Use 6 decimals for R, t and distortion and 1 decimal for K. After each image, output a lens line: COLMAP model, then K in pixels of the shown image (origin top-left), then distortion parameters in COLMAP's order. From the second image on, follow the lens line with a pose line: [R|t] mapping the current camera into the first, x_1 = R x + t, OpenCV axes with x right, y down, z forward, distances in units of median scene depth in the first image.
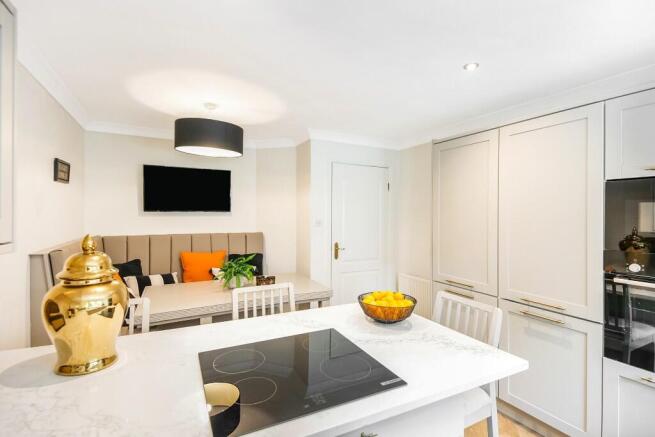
lens RADIAL K [[304.2, 0, 328.7], [0, 304.2, 218.0], [0, 0, 1]] dist [-0.002289, -0.000438]
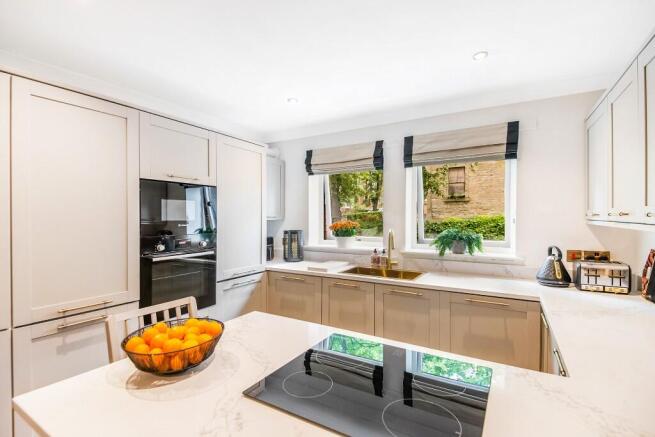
lens RADIAL K [[304.2, 0, 327.8], [0, 304.2, 220.0], [0, 0, 1]] dist [-0.002289, -0.000438]
pose [[-0.537465, -0.009235, 0.843236, -0.474497], [0.001482, 0.999928, 0.011895, 0.024488], [-0.843285, 0.007643, -0.537412, 0.999461]]
